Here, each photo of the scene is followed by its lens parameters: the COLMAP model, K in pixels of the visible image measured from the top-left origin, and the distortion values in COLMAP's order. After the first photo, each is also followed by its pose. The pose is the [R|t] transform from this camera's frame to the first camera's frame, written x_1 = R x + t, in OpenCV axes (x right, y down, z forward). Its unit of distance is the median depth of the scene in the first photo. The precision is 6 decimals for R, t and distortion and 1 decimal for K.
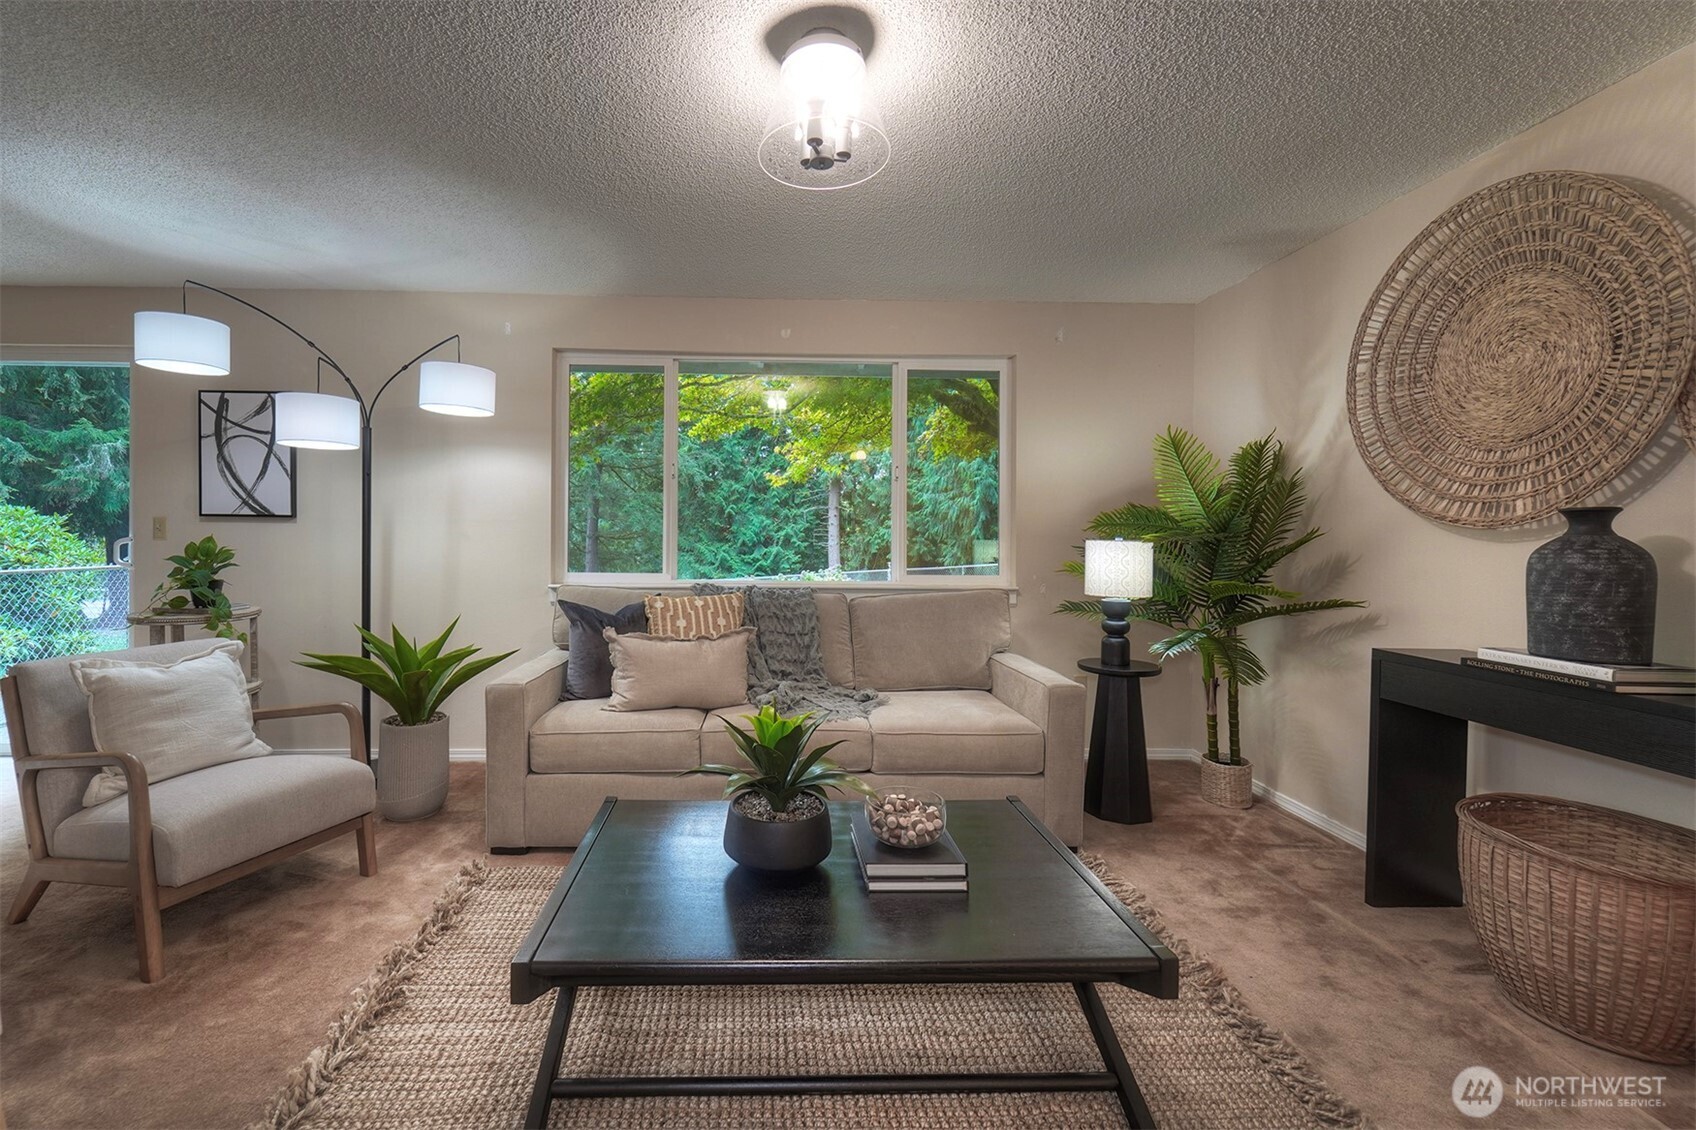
lens RADIAL K [[697.6, 0, 846.4], [0, 697.6, 550.9], [0, 0, 1]] dist [0.000468, -0.000076]
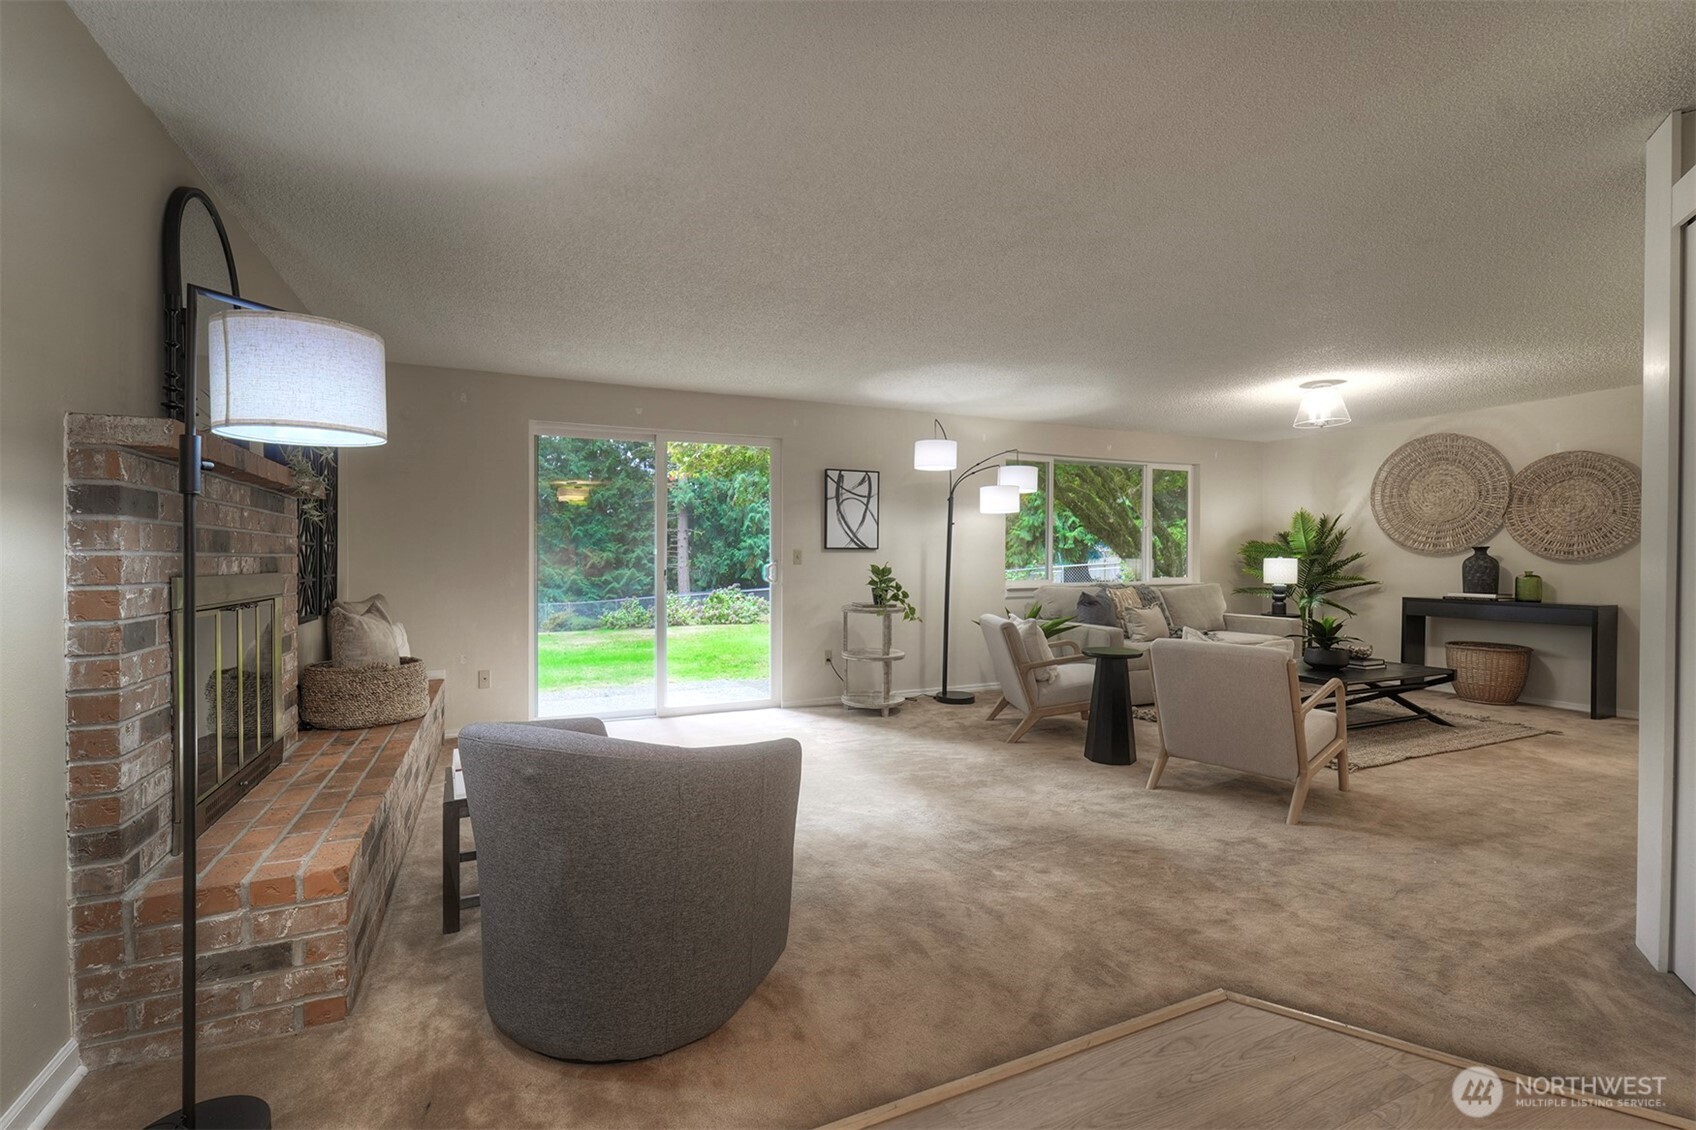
lens RADIAL K [[697.6, 0, 854.9], [0, 697.6, 565.4], [0, 0, 1]] dist [0.000468, -0.000076]
pose [[0.929565, -0.014592, 0.368370, -1.465467], [0.017474, 0.999837, -0.004490, -0.004797], [-0.368244, 0.010610, 0.929669, -0.485503]]
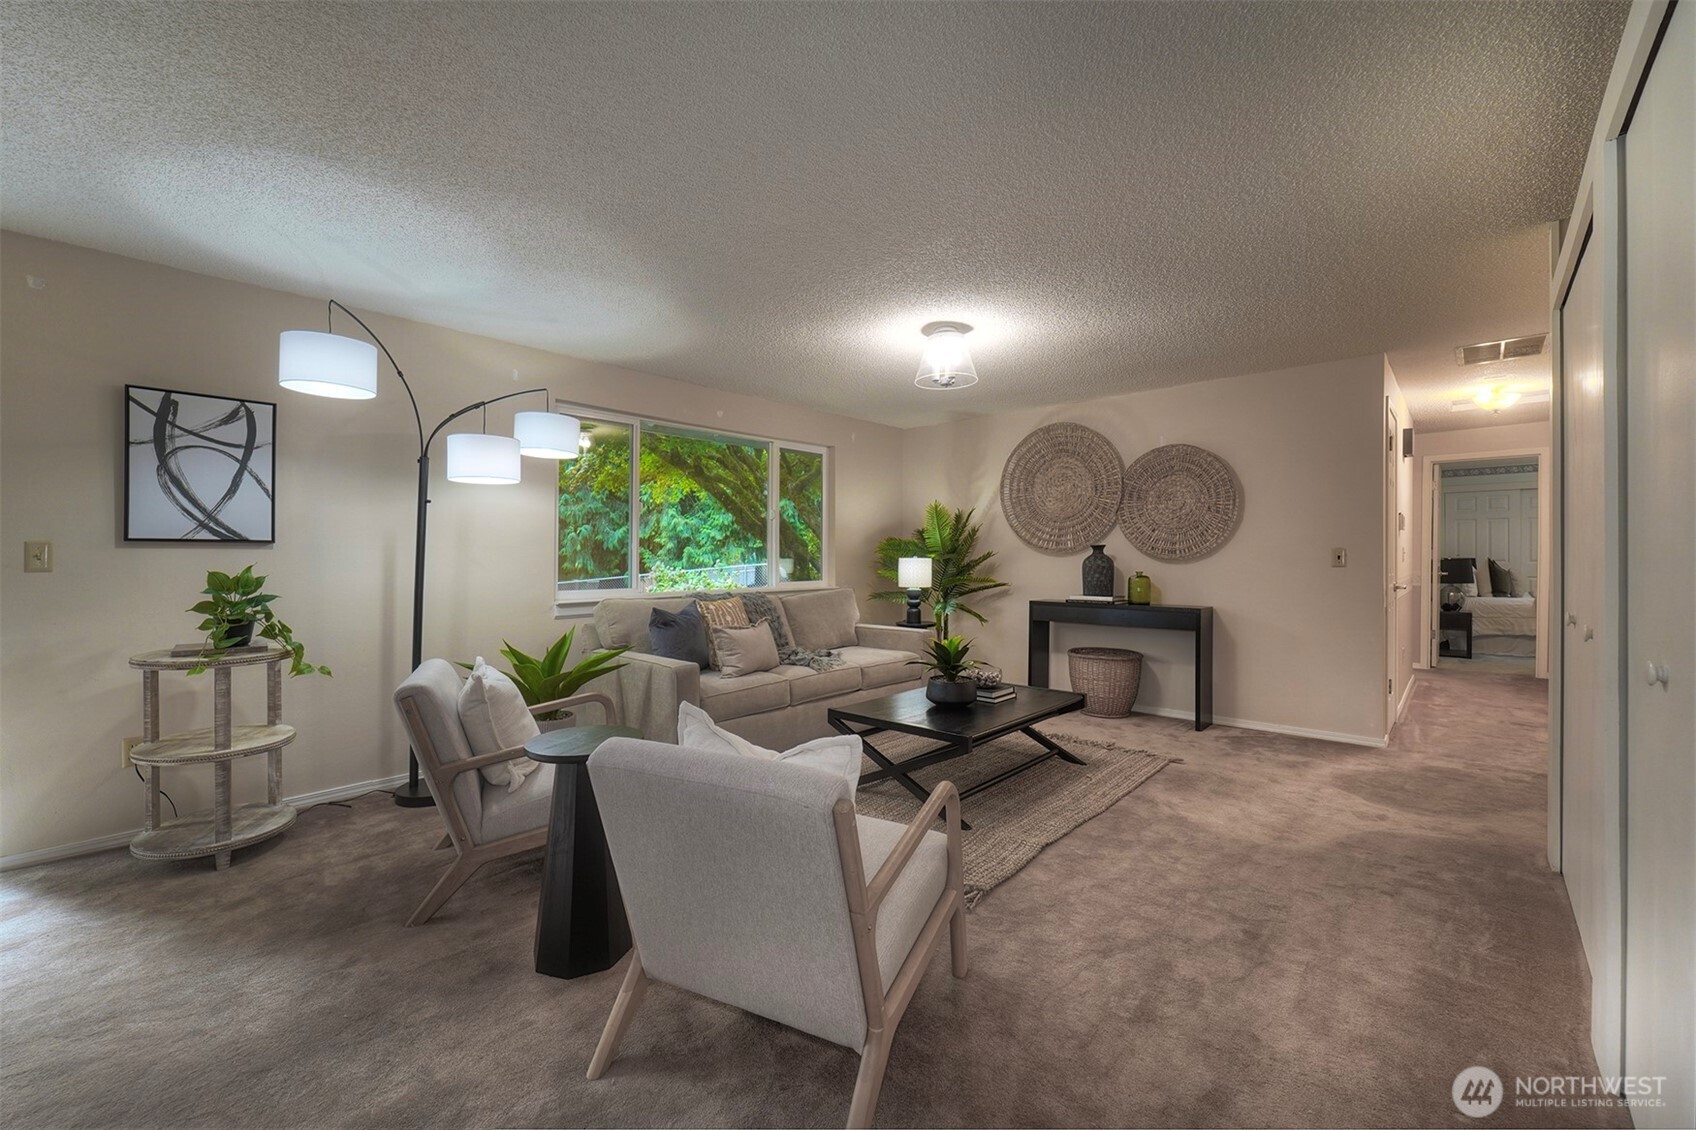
lens RADIAL K [[697.6, 0, 863.7], [0, 697.6, 560.9], [0, 0, 1]] dist [0.000468, -0.000076]
pose [[0.684127, -0.015348, 0.729201, -0.946841], [0.023213, 0.999730, -0.000737, -0.006922], [-0.728993, 0.017431, 0.684299, -0.167500]]
